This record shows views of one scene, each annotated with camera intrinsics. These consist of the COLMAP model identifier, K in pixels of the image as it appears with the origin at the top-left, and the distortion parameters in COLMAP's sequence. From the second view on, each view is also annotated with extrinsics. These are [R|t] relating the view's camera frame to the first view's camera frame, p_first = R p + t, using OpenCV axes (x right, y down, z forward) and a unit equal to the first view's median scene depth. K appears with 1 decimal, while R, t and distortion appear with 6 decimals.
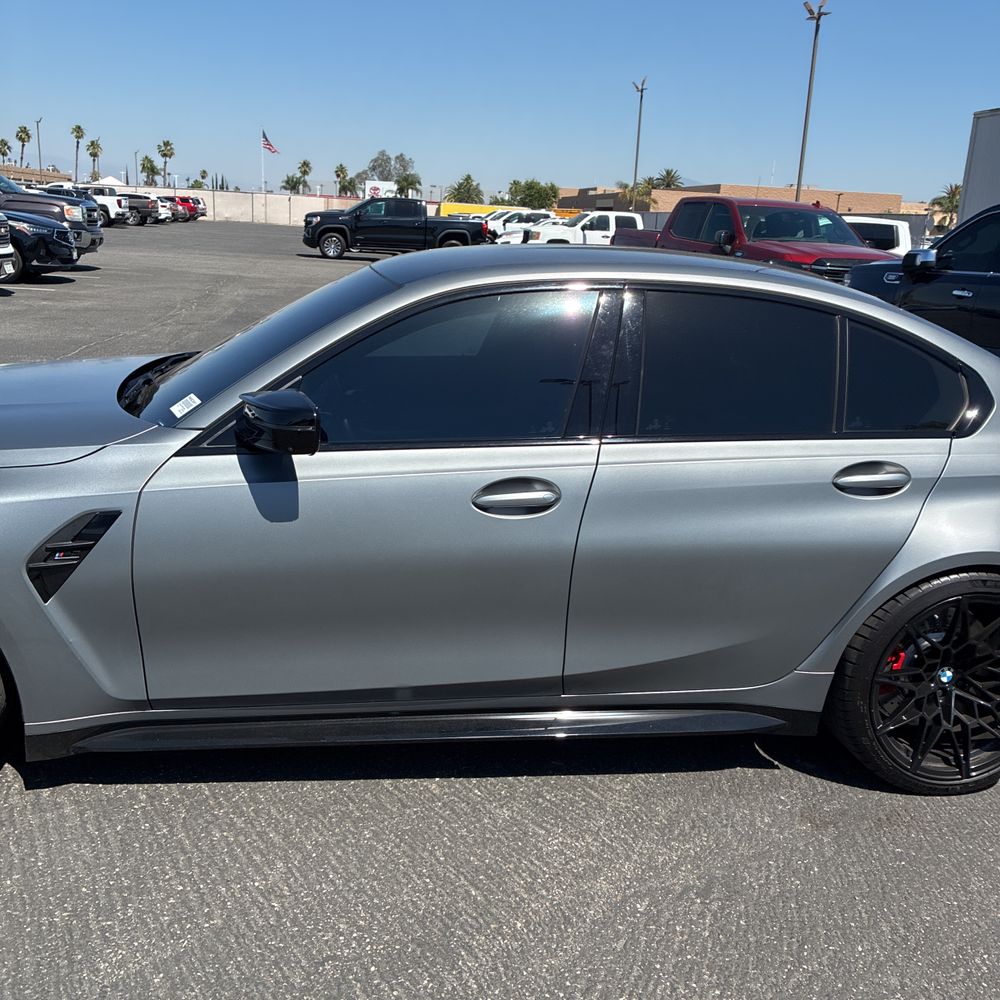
lens RADIAL K [[1019.9, 0, 495.0], [0, 1019.9, 502.8], [0, 0, 1]] dist [0.016453, 0.000000]
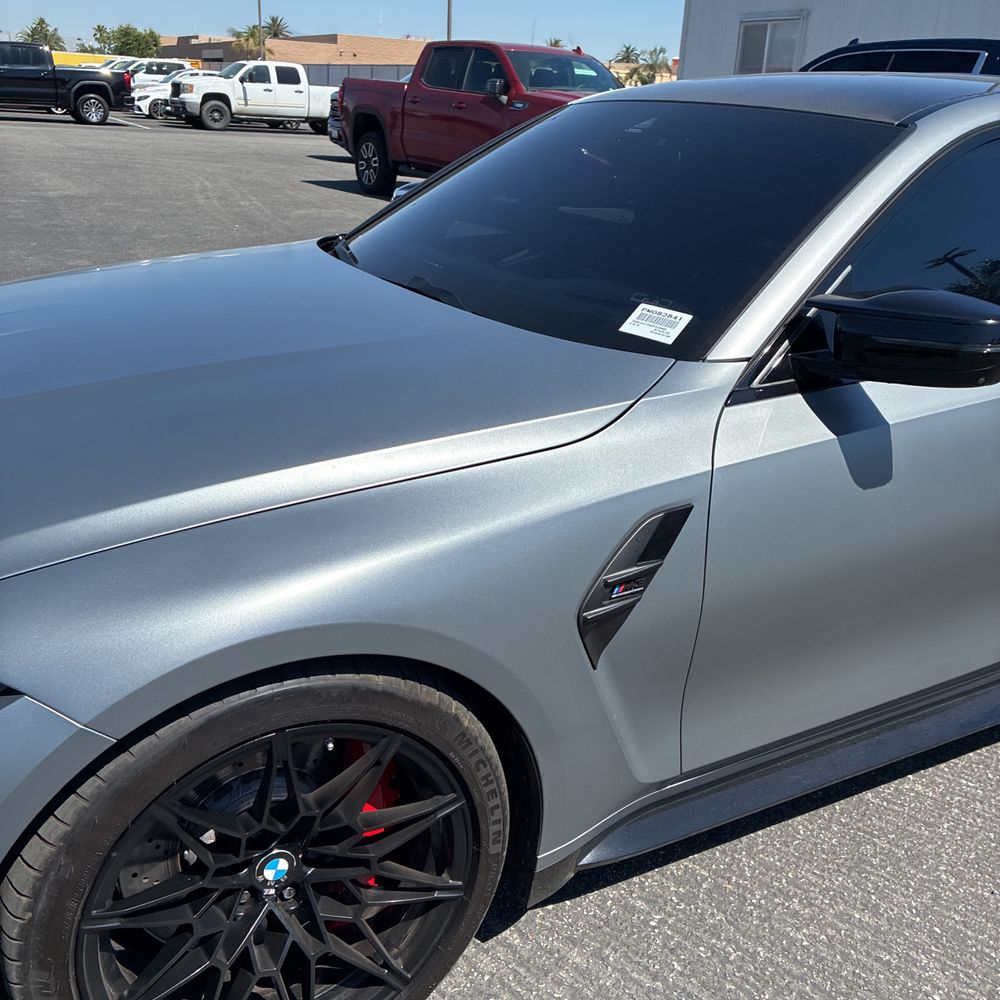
lens RADIAL K [[1019.9, 0, 506.0], [0, 1019.9, 498.8], [0, 0, 1]] dist [0.016453, 0.000000]
pose [[0.932827, -0.135985, 0.333680, -0.136835], [0.093851, 0.985783, 0.139369, -0.018809], [-0.347888, -0.098691, 0.932327, 0.092493]]
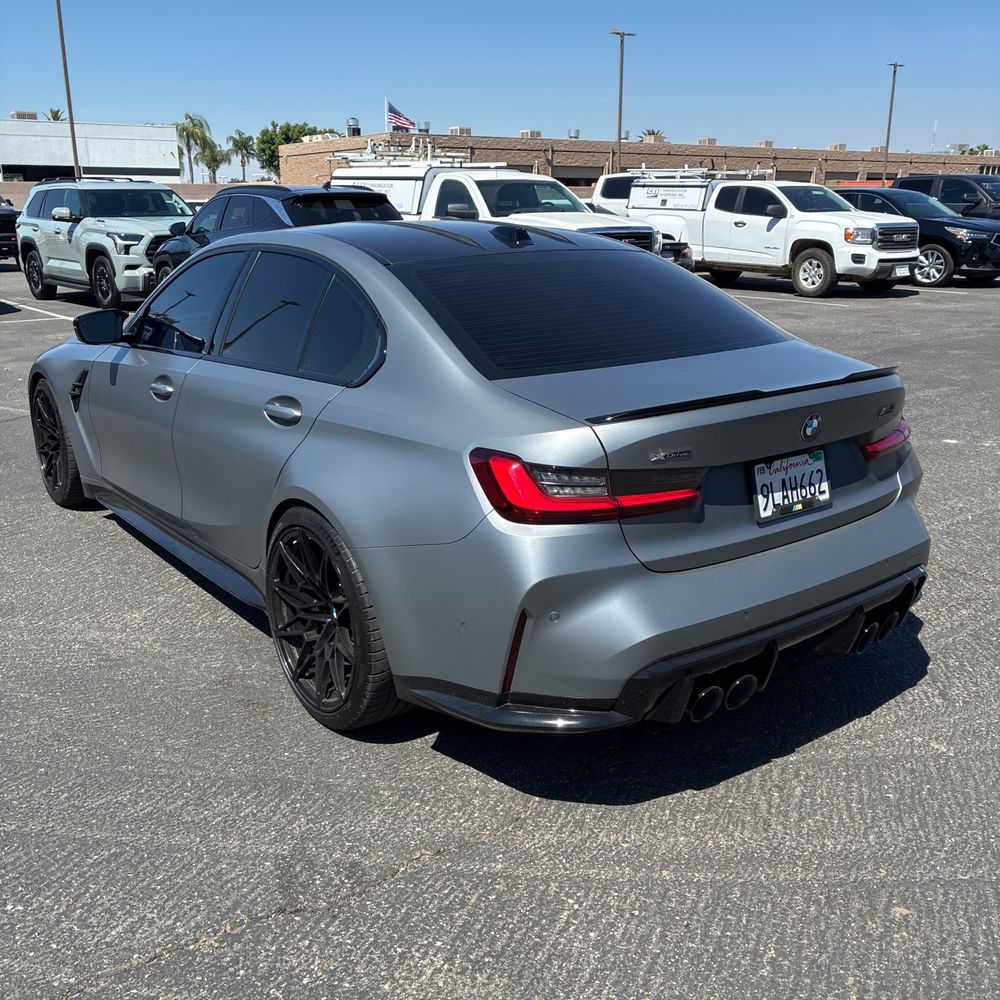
lens RADIAL K [[1019.9, 0, 493.1], [0, 1019.9, 507.5], [0, 0, 1]] dist [0.016453, 0.000000]
pose [[0.484502, 0.194692, -0.852850, 0.337066], [-0.202598, 0.973386, 0.107114, -0.020117], [0.851007, 0.120889, 0.511052, 0.140620]]
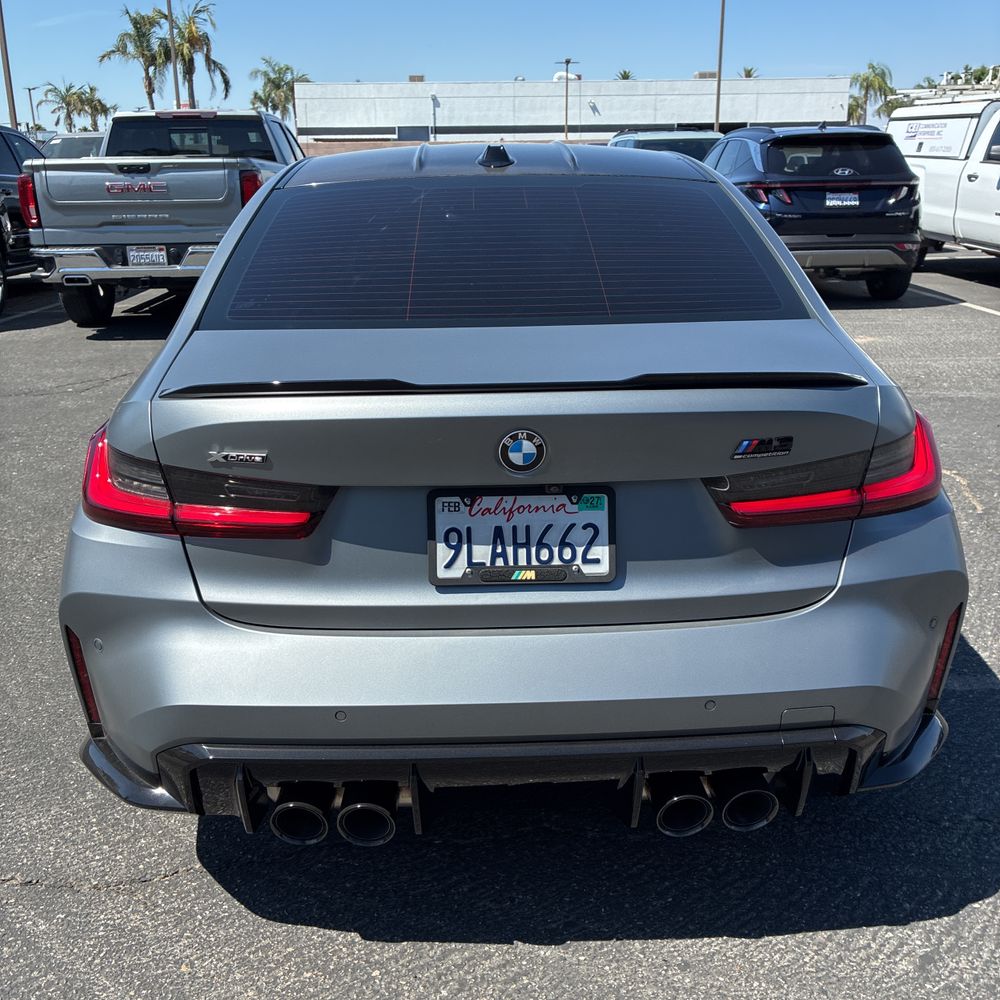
lens RADIAL K [[1019.9, 0, 504.1], [0, 1019.9, 490.9], [0, 0, 1]] dist [0.016453, 0.000000]
pose [[-0.110167, 0.250987, -0.961701, 0.311759], [-0.258972, 0.926919, 0.271577, -0.057885], [0.959582, 0.278972, -0.037117, 0.309886]]
